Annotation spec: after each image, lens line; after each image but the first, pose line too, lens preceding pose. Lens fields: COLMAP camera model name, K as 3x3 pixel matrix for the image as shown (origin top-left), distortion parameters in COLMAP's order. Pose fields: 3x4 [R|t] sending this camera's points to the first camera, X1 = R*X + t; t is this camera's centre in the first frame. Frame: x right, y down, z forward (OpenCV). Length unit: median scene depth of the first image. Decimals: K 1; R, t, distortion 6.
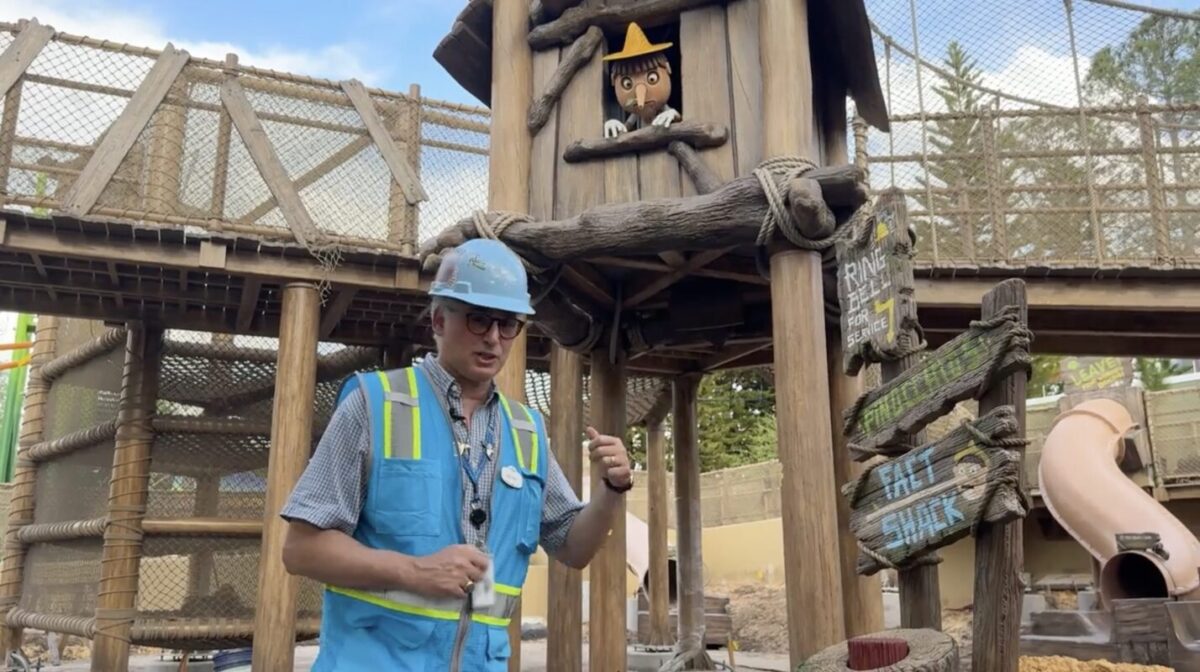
lens RADIAL K [[1001.3, 0, 602.5], [0, 1001.3, 340.0], [0, 0, 1]] dist [0.182926, -0.299883]
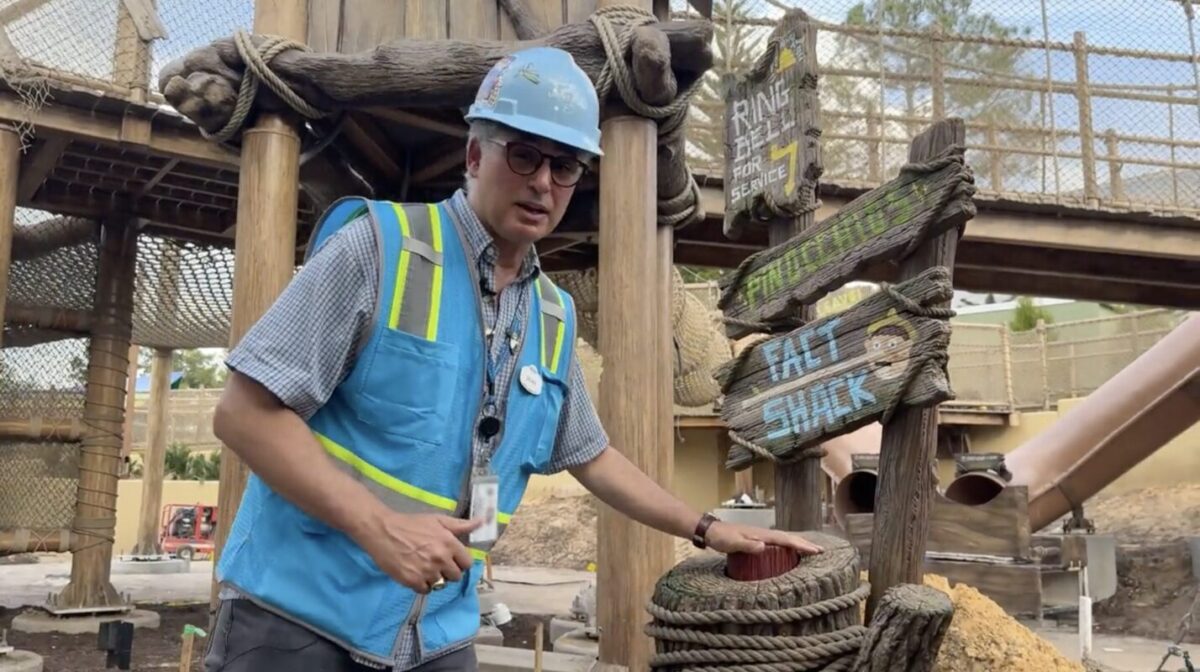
lens RADIAL K [[1001.3, 0, 602.5], [0, 1001.3, 340.0], [0, 0, 1]] dist [0.182926, -0.299883]
pose [[0.968350, 0.051562, 0.244214, -0.058037], [-0.070088, 0.995235, 0.067782, 0.073748], [-0.239556, -0.082753, 0.967350, 0.225520]]
